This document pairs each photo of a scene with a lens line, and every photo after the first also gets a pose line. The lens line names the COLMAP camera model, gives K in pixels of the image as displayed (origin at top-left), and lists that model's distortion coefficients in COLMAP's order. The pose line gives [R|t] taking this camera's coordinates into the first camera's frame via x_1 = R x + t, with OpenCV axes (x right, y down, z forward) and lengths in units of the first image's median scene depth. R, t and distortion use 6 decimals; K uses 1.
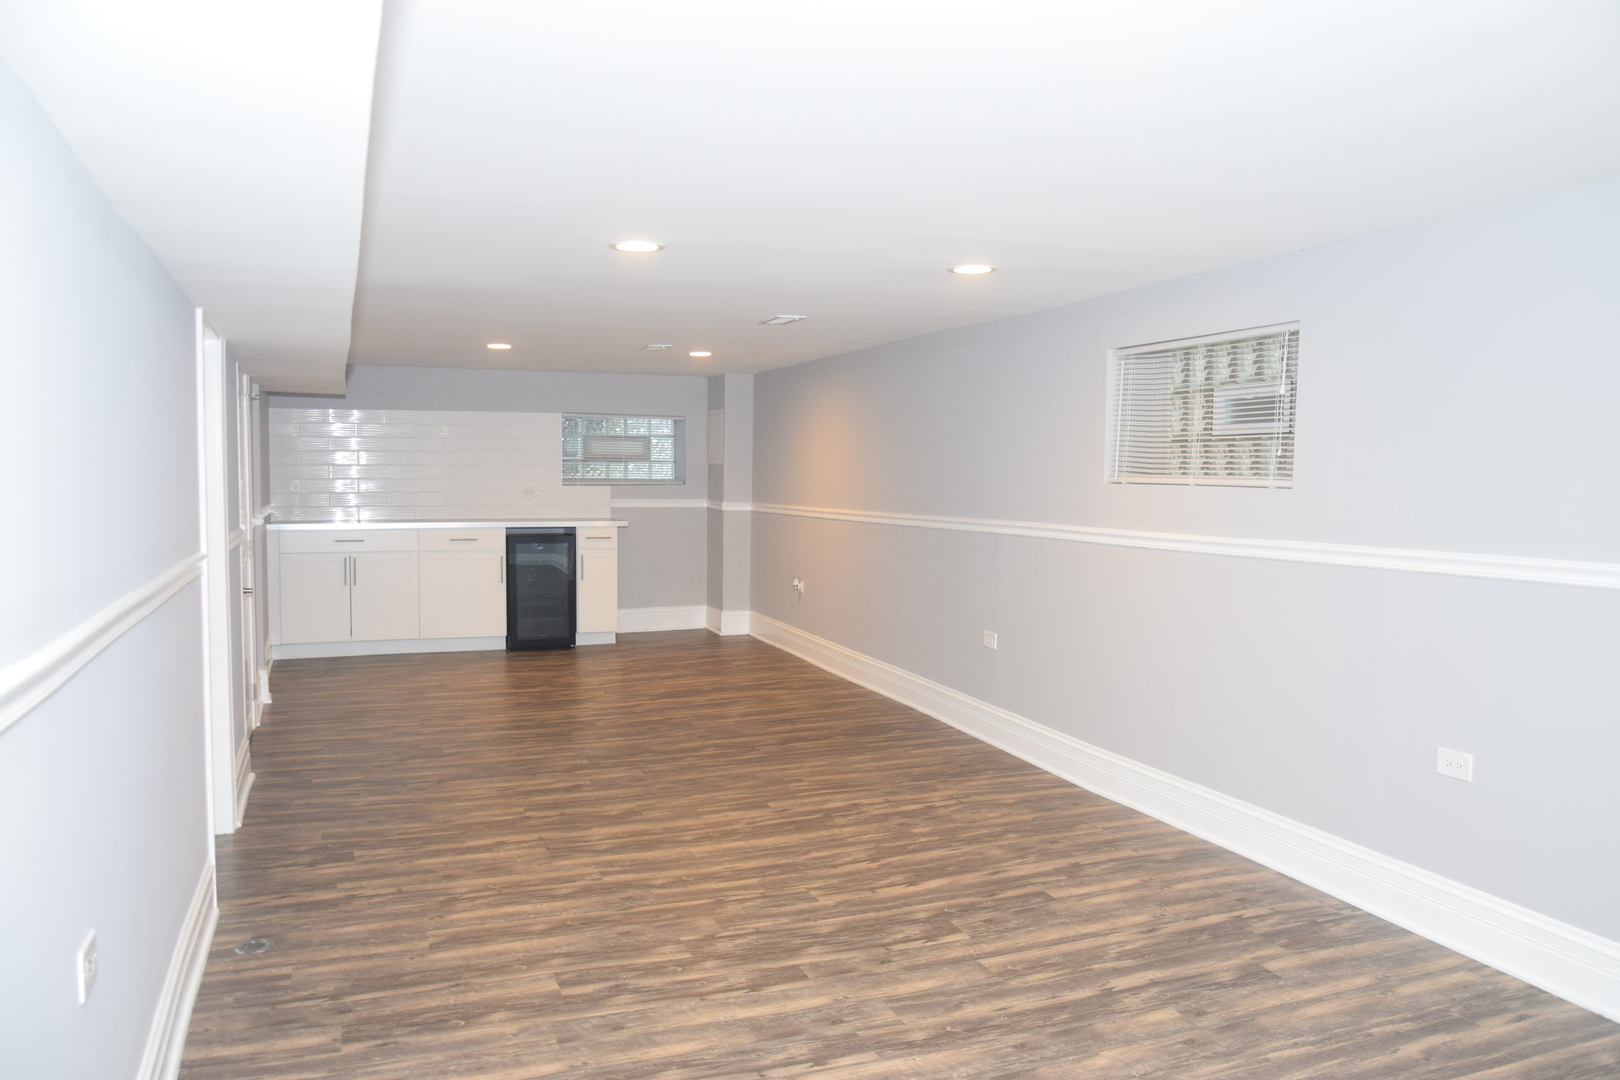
lens RADIAL K [[1269.7, 0, 810.0], [0, 1269.7, 540.0], [0, 0, 1]] dist [0.004019, 0.003563]
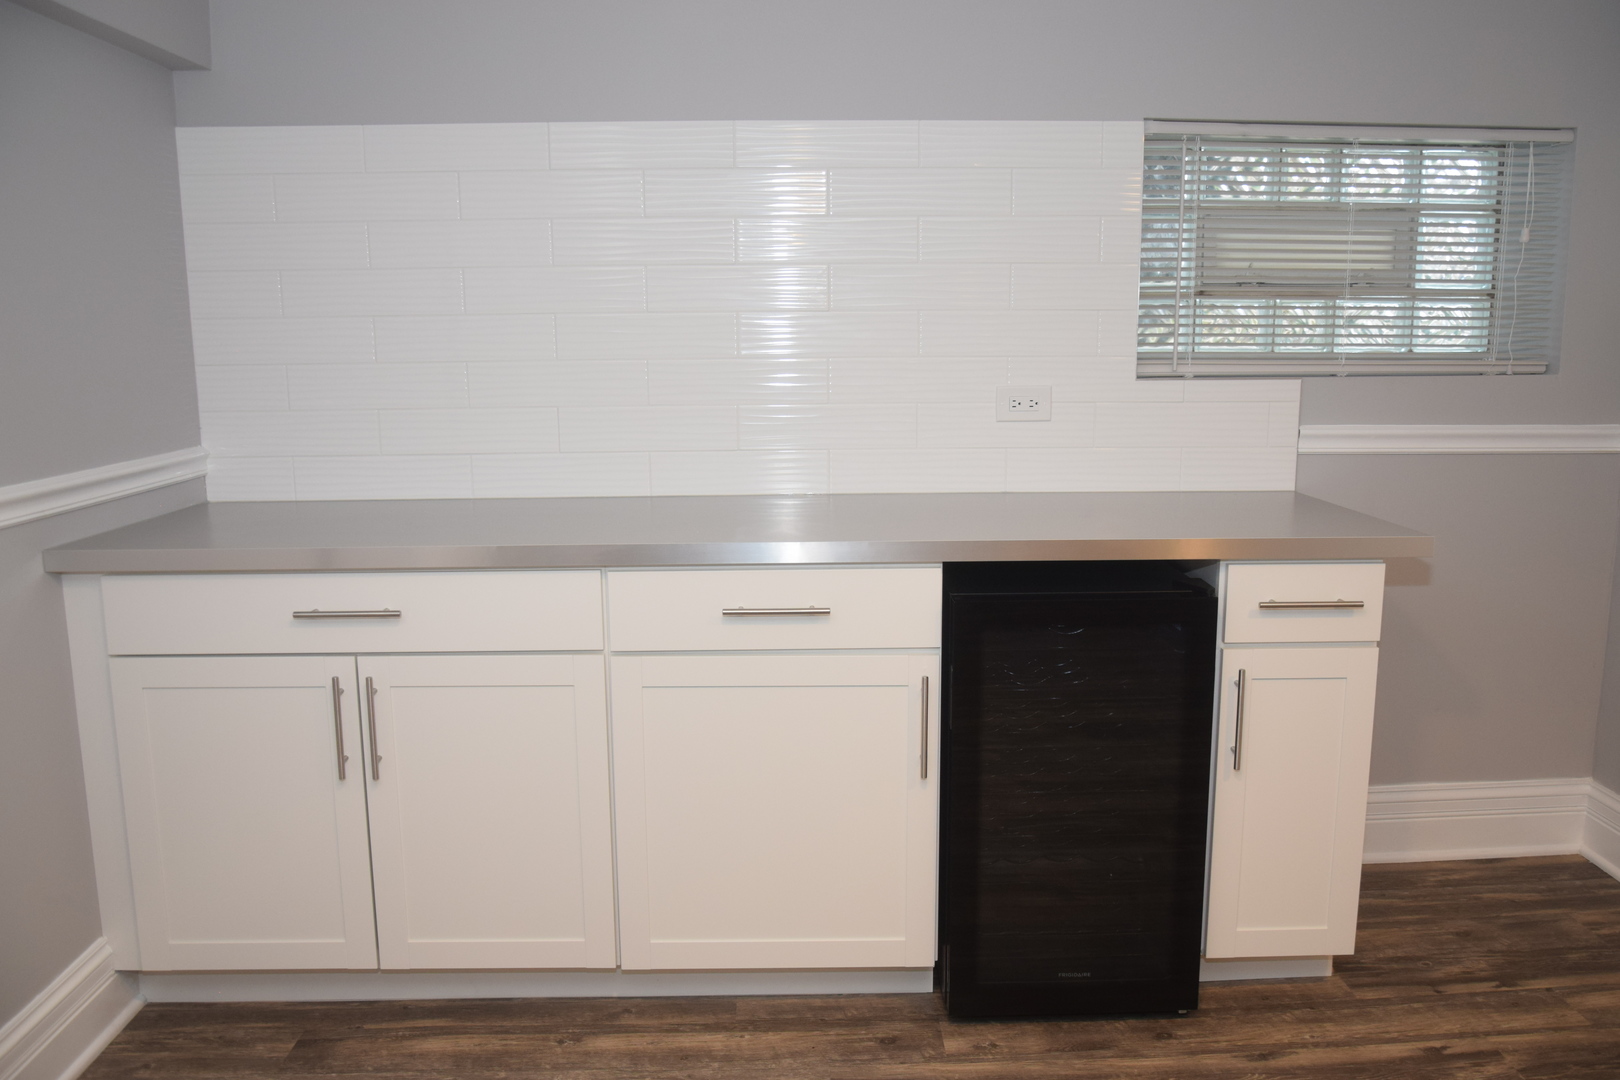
lens RADIAL K [[1269.7, 0, 810.0], [0, 1269.7, 540.0], [0, 0, 1]] dist [0.004019, 0.003563]
pose [[0.945706, 0.047205, -0.321578, -0.165339], [-0.010013, 0.993159, 0.116340, -0.038372], [0.324870, -0.106804, 0.939709, 0.679557]]
